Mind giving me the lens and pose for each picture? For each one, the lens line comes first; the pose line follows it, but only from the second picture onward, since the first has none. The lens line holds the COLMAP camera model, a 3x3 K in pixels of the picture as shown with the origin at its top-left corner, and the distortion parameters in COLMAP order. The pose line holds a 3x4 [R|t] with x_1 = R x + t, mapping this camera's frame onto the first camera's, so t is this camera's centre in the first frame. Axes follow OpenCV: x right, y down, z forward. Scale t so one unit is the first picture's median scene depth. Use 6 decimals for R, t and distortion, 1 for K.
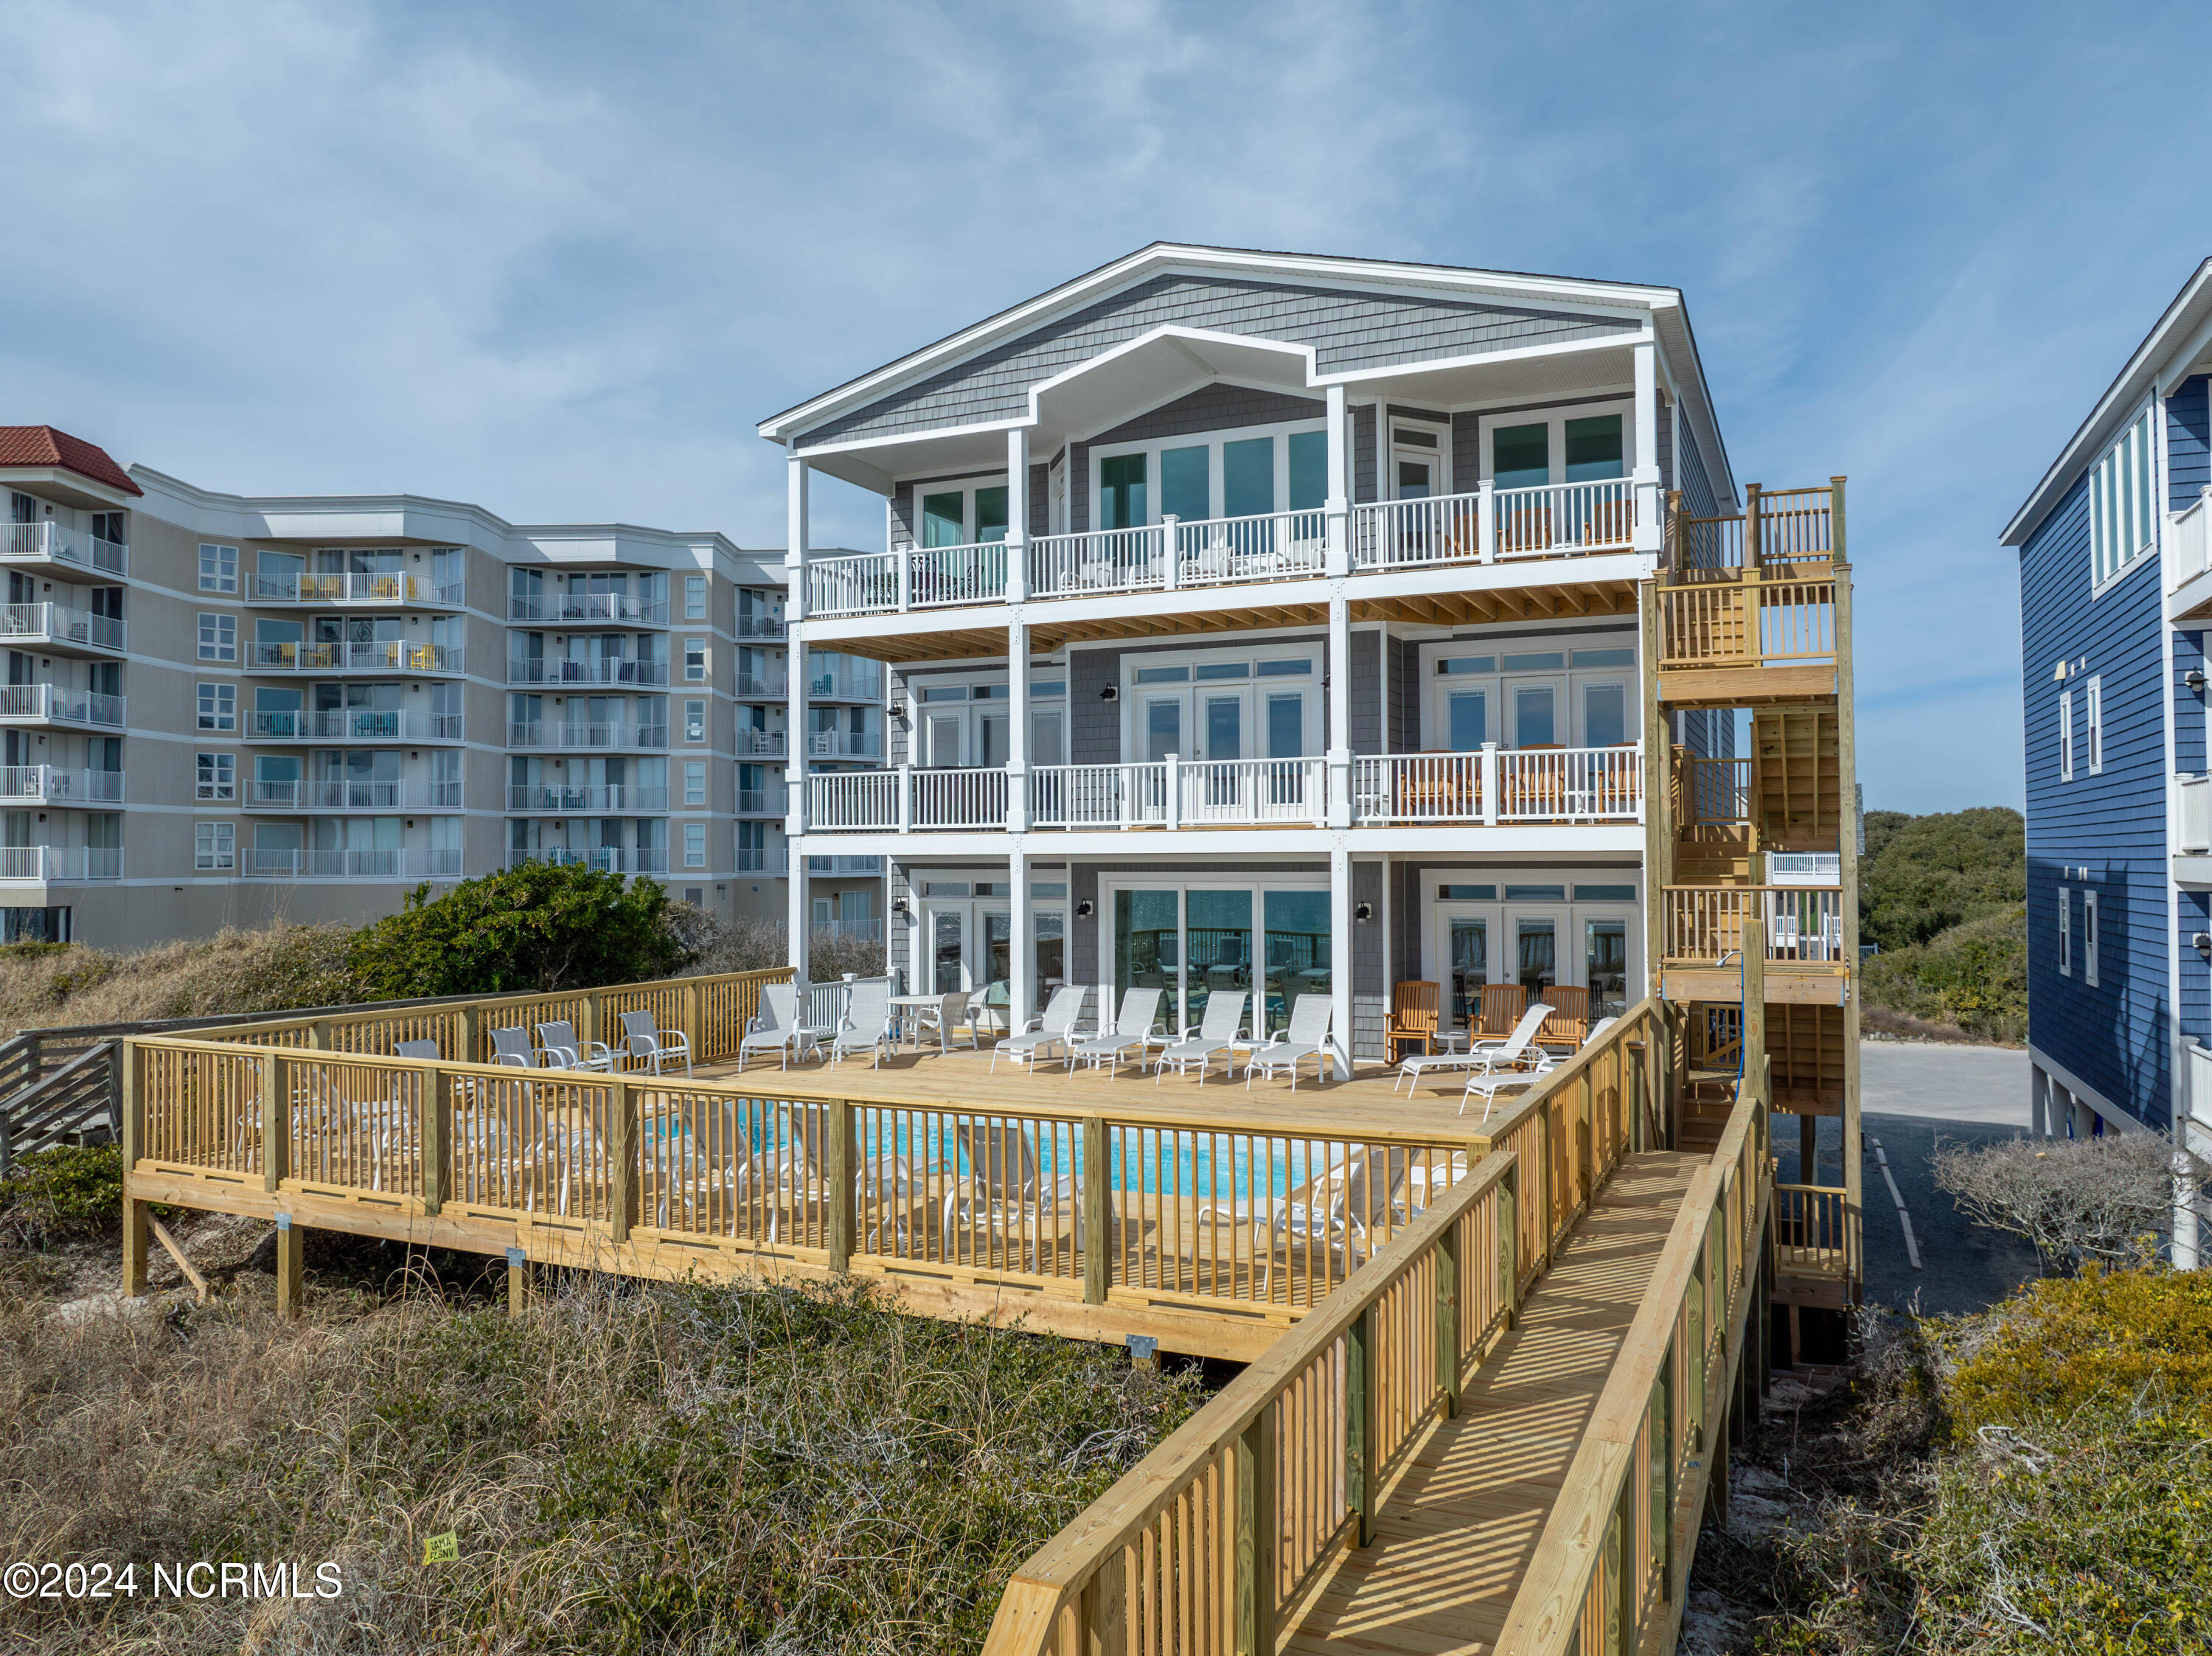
lens RADIAL K [[1565.4, 0, 1111.8], [0, 1565.4, 812.7], [0, 0, 1]] dist [-0.038046, 0.000785]
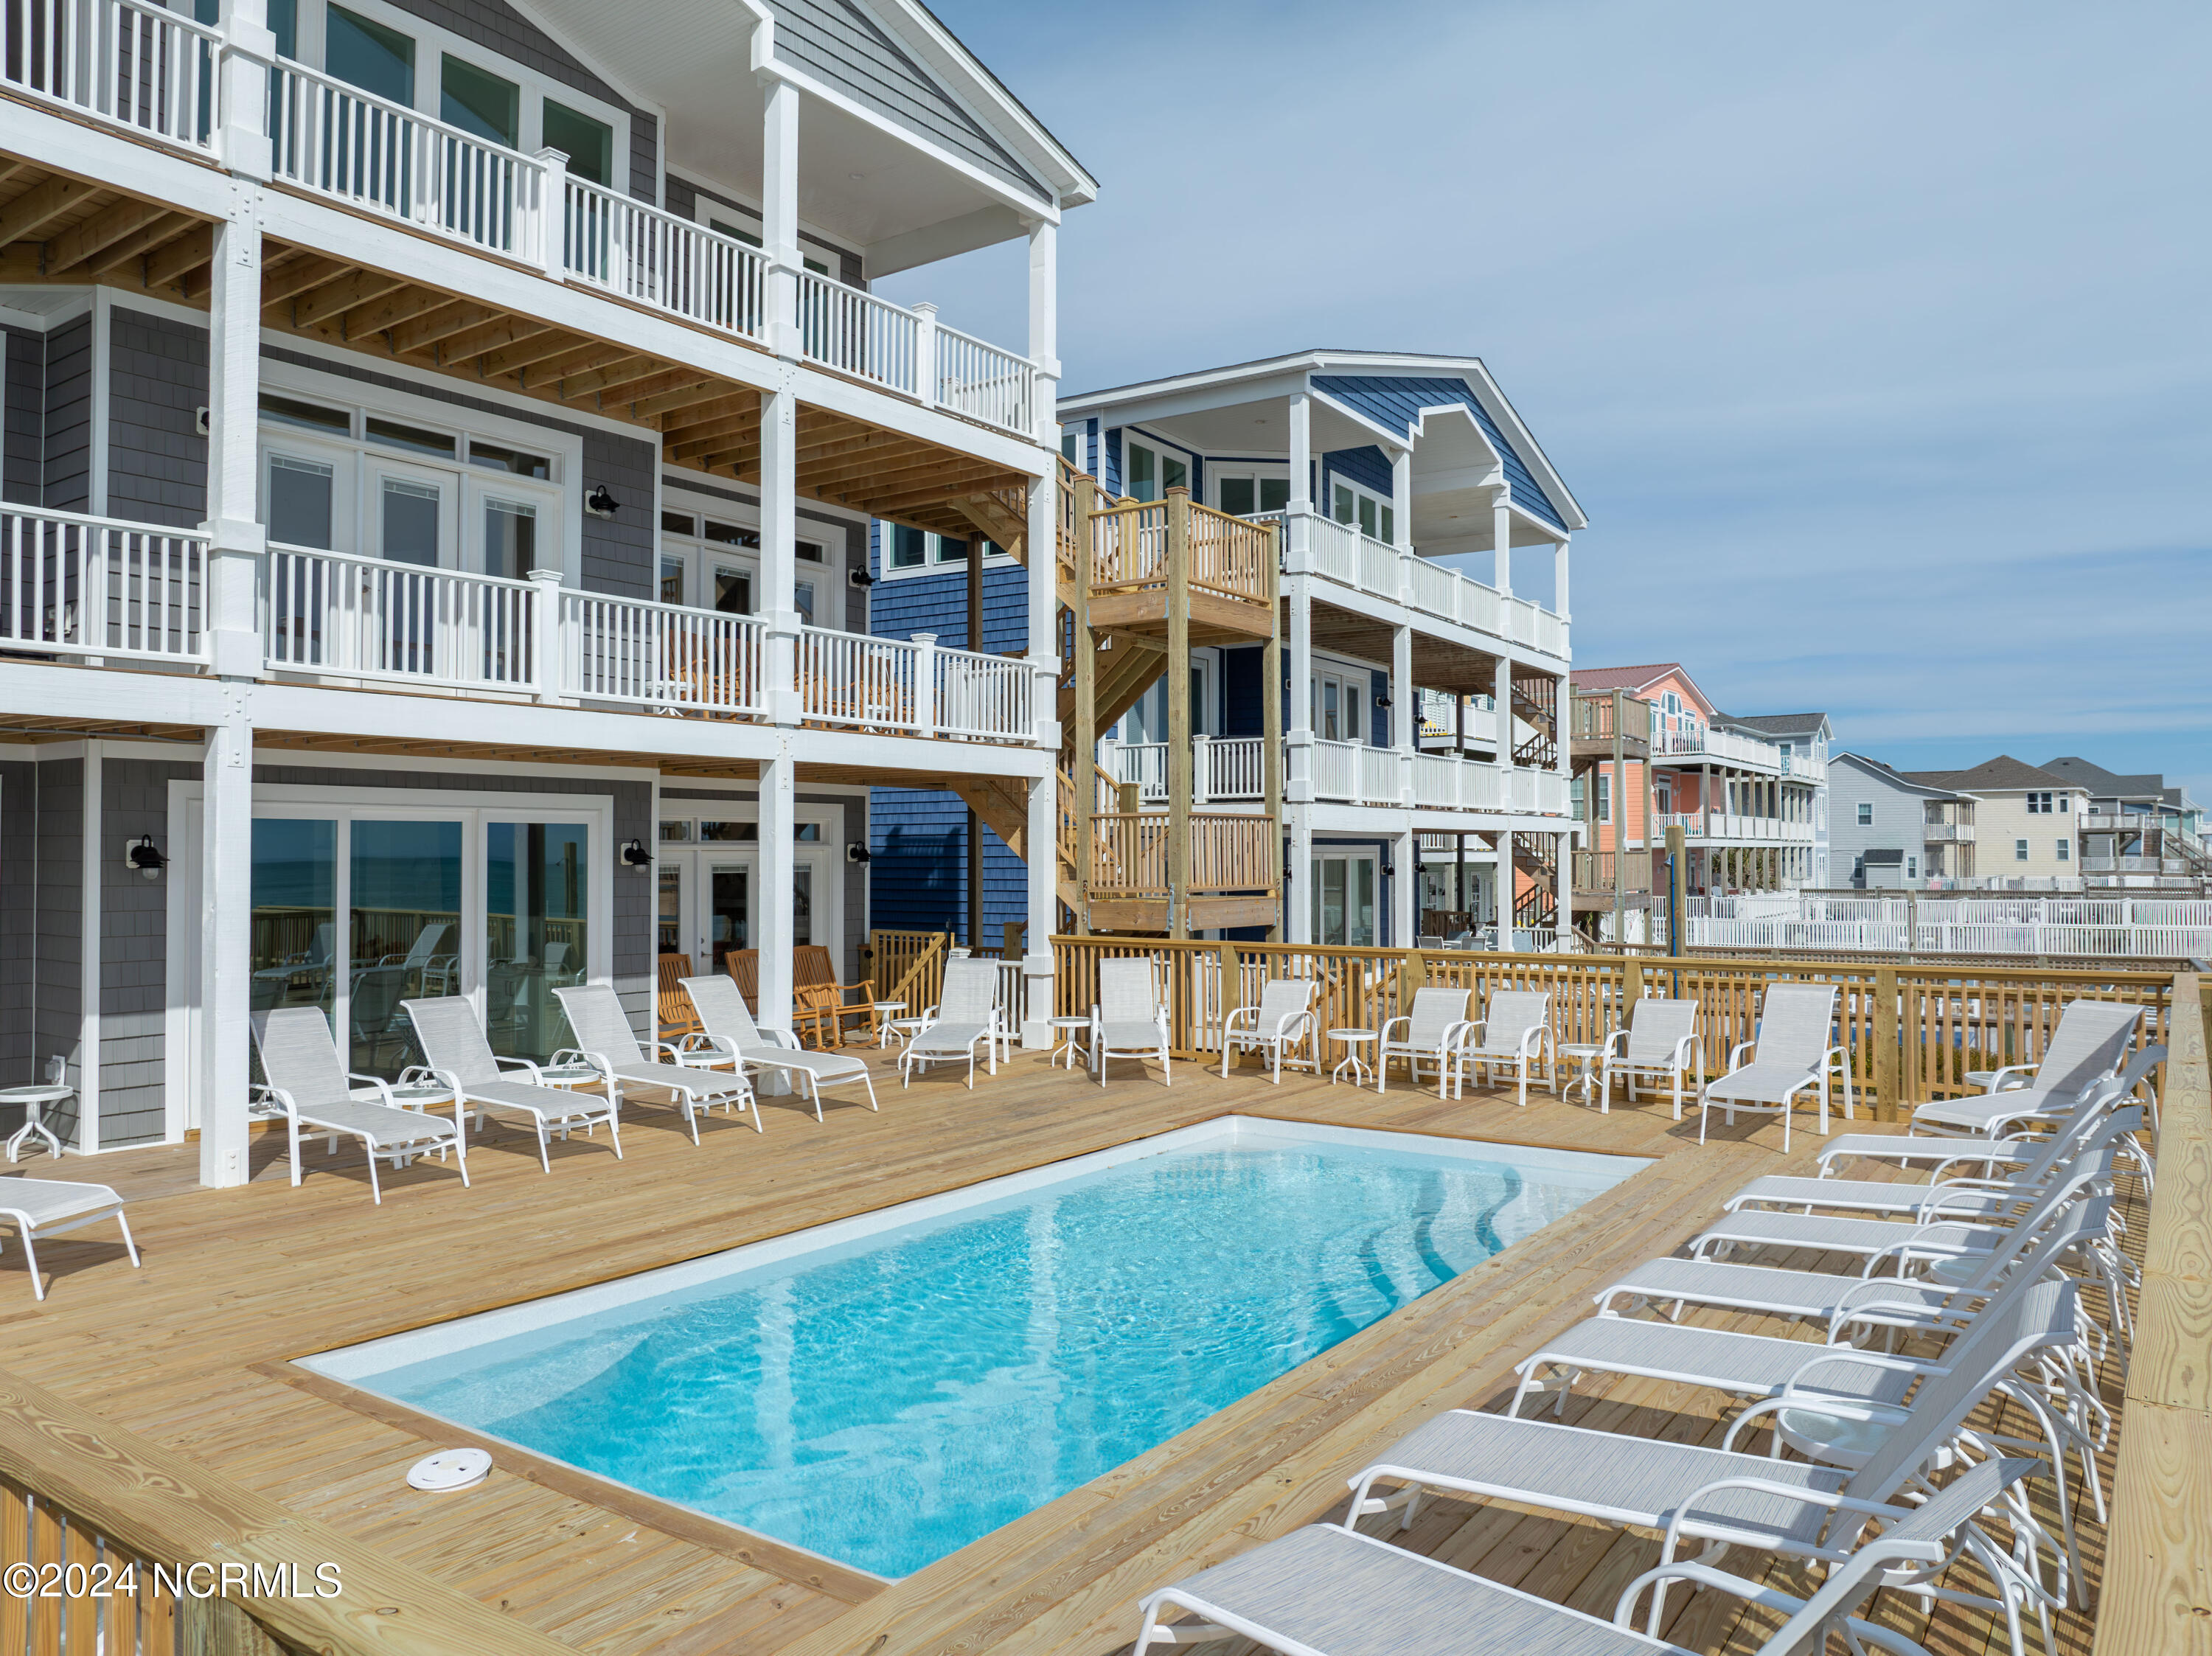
lens RADIAL K [[1565.4, 0, 1110.1], [0, 1565.4, 824.0], [0, 0, 1]] dist [-0.038046, 0.000785]
pose [[0.176524, 0.022435, 0.984041, -0.438655], [-0.029182, 0.999420, -0.017550, 0.052753], [-0.983864, -0.025618, 0.177076, 0.645143]]
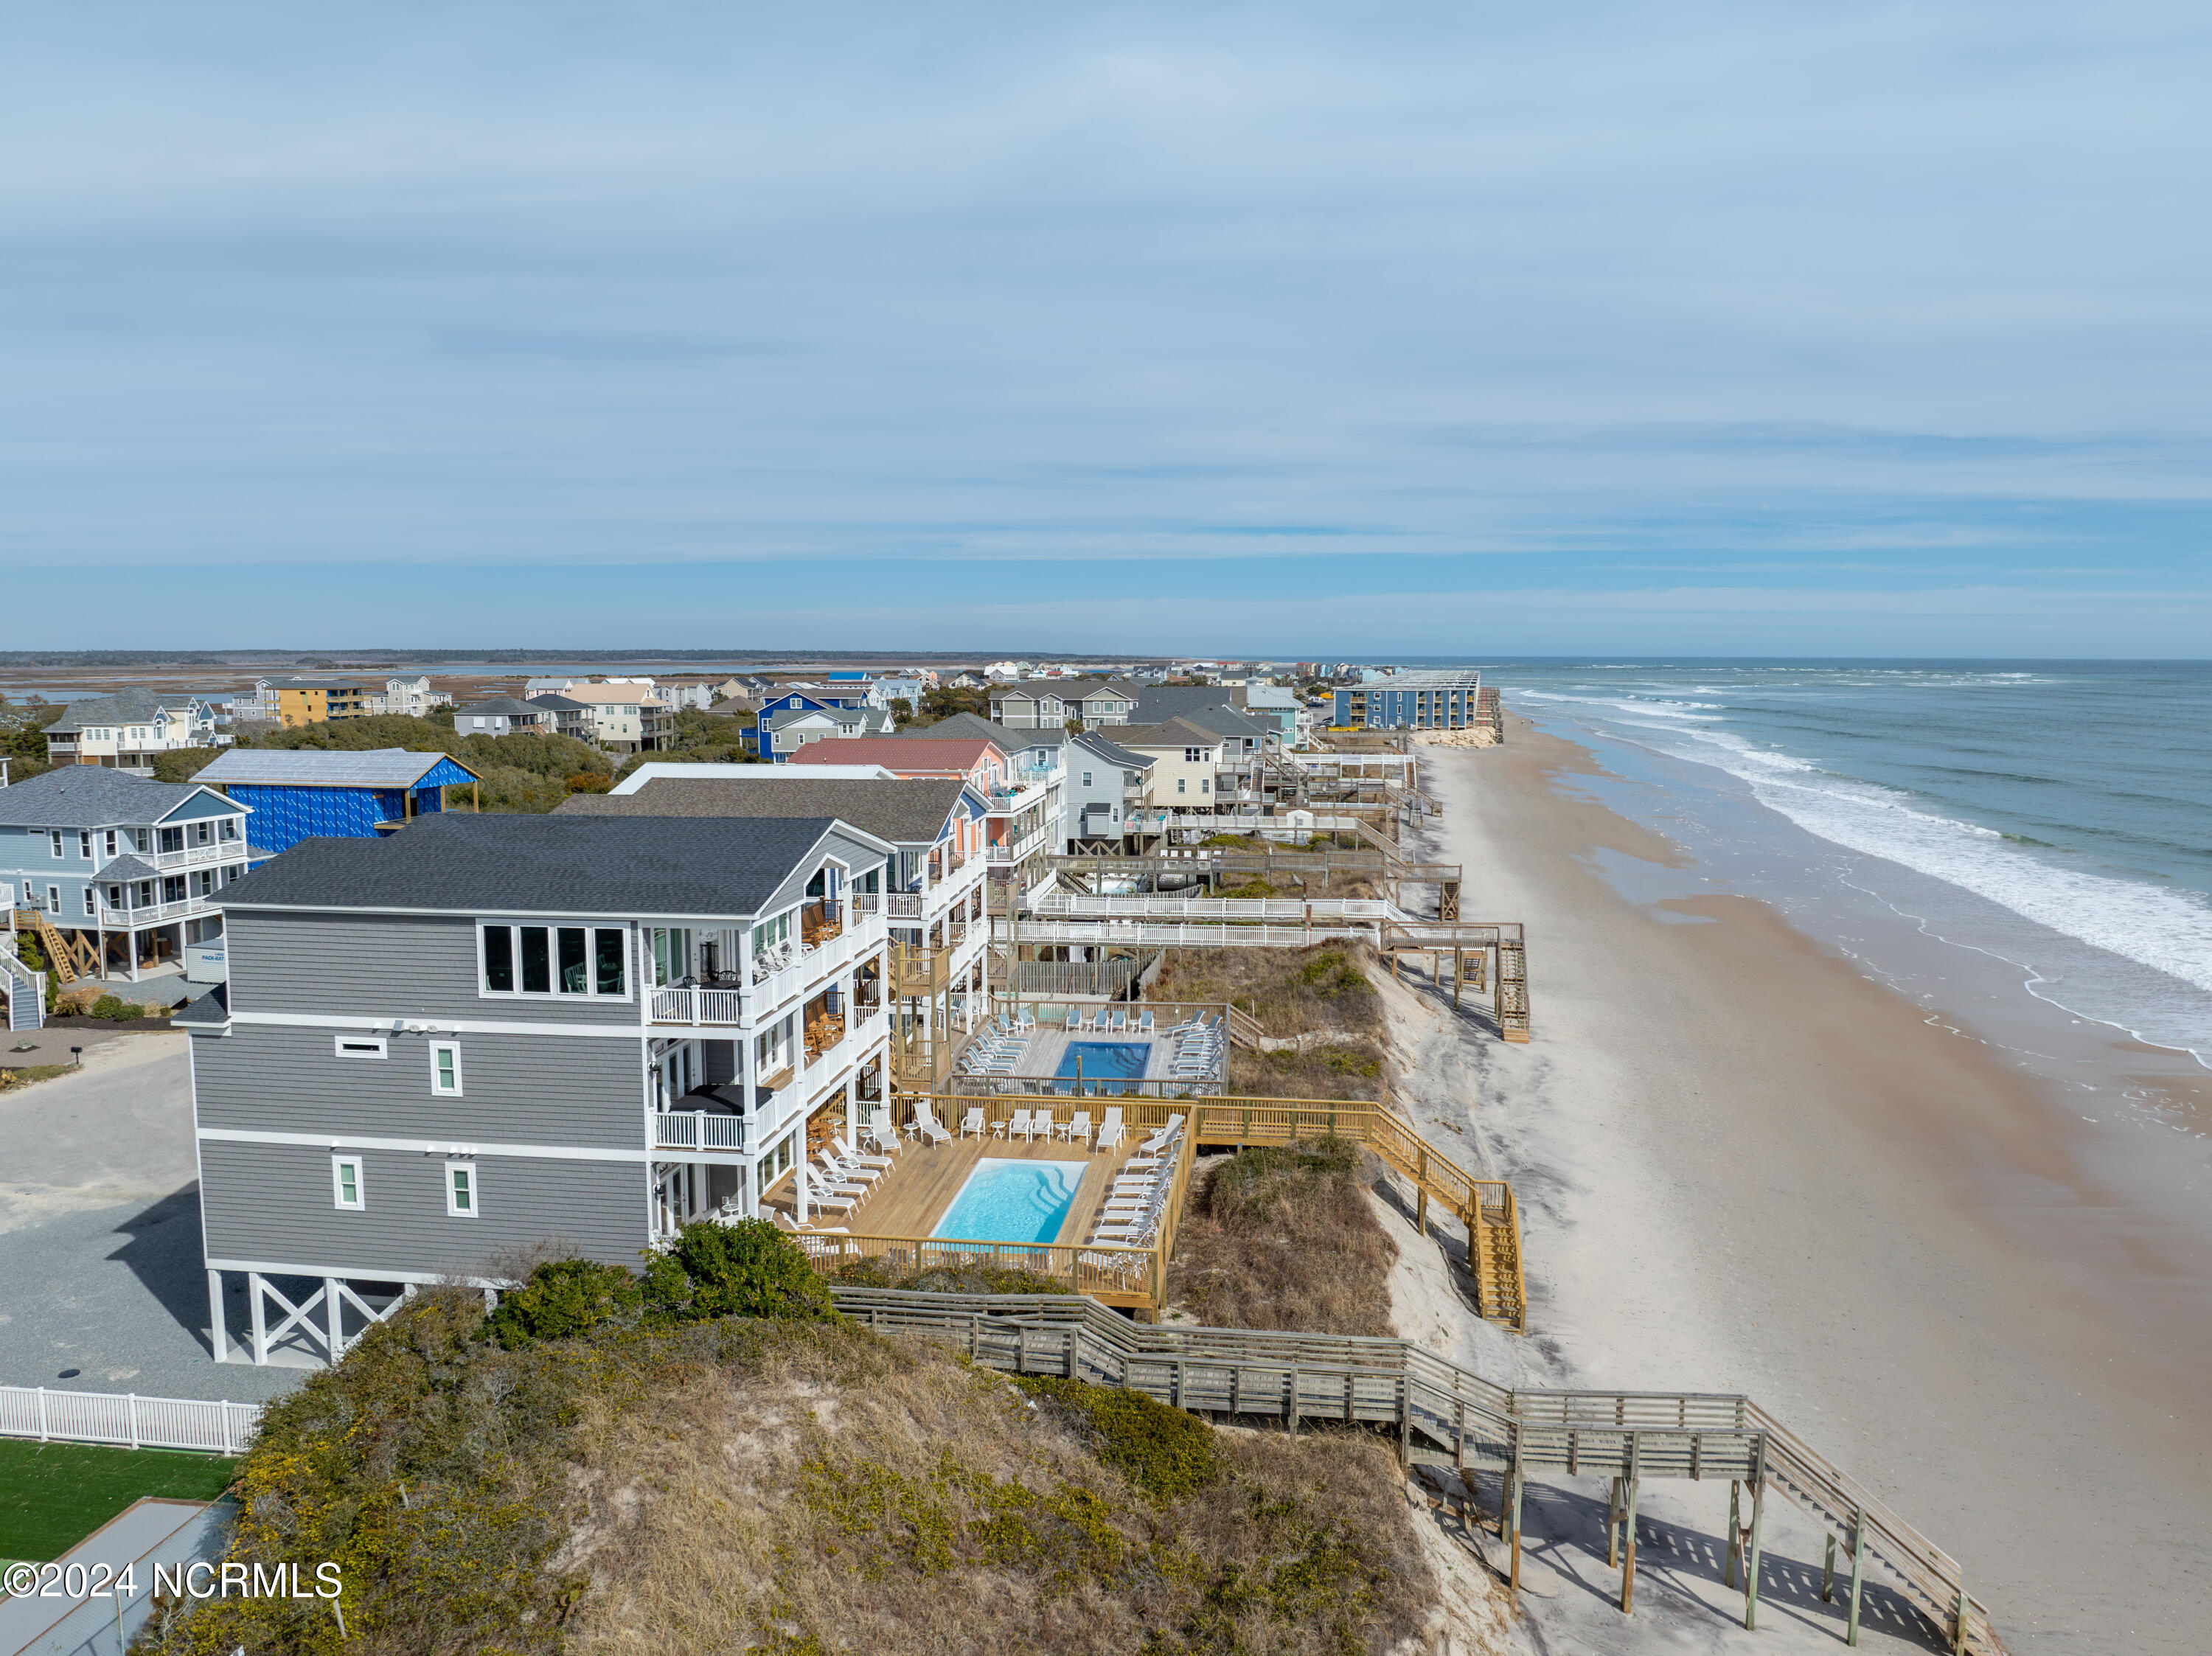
lens RADIAL K [[1565.4, 0, 1112.7], [0, 1565.4, 823.9], [0, 0, 1]] dist [-0.038046, 0.000785]
pose [[-0.301688, -0.099623, 0.948188, -1.927711], [-0.026976, 0.995020, 0.095960, -0.522976], [-0.953025, 0.003372, -0.302873, 1.176534]]
